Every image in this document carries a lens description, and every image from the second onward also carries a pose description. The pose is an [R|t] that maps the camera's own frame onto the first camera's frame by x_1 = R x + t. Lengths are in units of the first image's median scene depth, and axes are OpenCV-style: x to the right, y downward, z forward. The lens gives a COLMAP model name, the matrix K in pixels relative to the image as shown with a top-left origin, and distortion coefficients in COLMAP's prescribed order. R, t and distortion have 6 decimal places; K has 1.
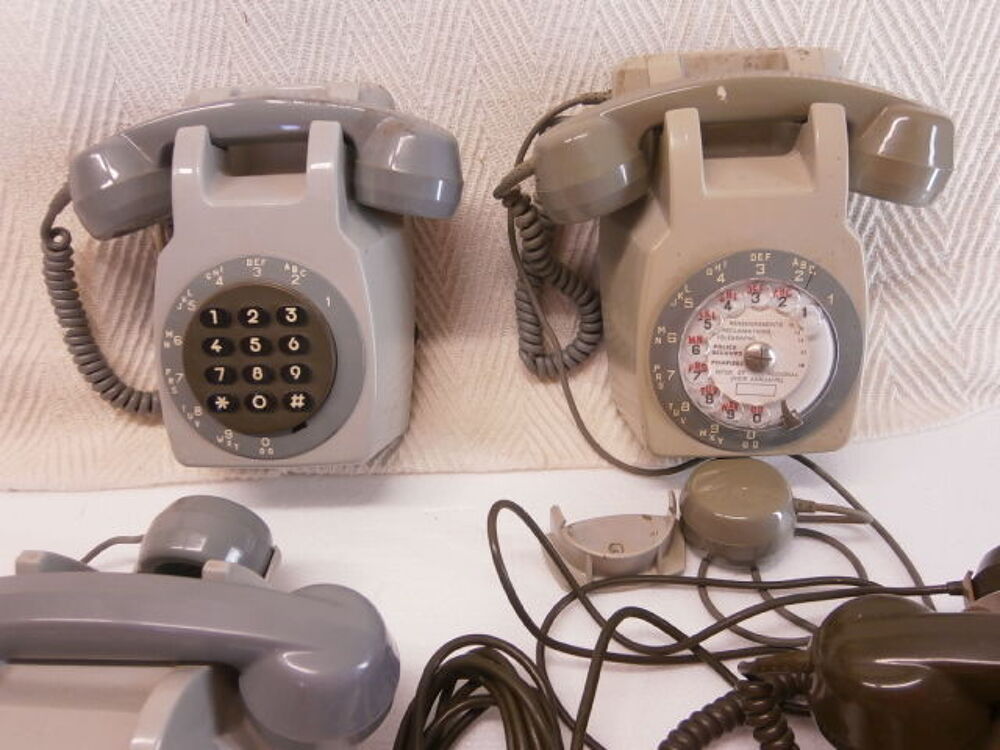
lens RADIAL K [[778.9, 0, 500.0], [0, 778.9, 375.0], [0, 0, 1]] dist [-0.012849, -0.008795]
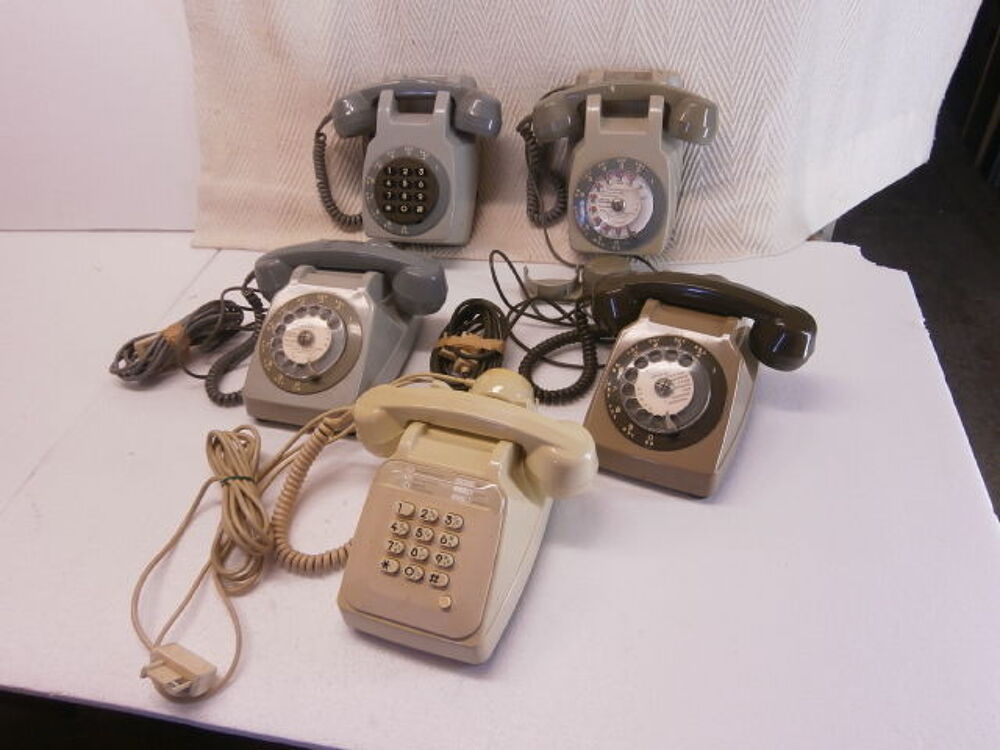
lens RADIAL K [[767.0, 0, 500.0], [0, 767.0, 375.0], [0, 0, 1]] dist [-0.061680, 0.045016]
pose [[0.986129, 0.106335, -0.127446, 0.294630], [-0.103361, 0.994199, 0.029739, 0.396556], [0.129869, -0.016154, 0.991400, -1.144180]]
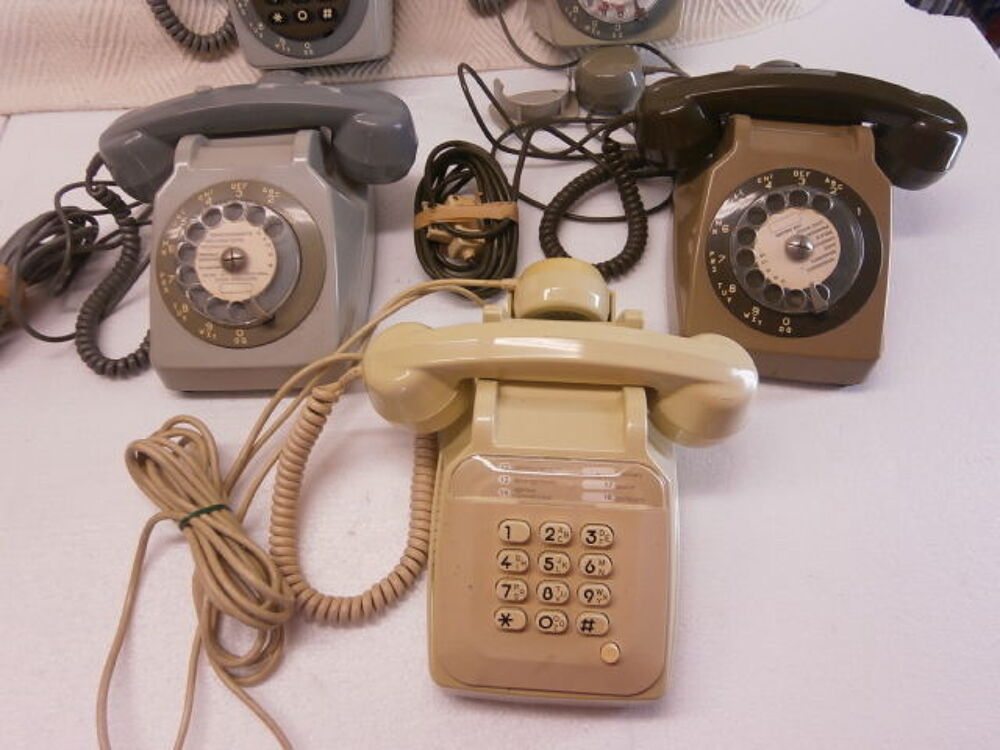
lens RADIAL K [[767.0, 0, 500.0], [0, 767.0, 375.0], [0, 0, 1]] dist [-0.061680, 0.045016]
pose [[0.994424, -0.075279, 0.073850, -0.076893], [0.050594, 0.955013, 0.292217, 0.271615], [-0.092525, -0.286852, 0.953496, -0.611681]]
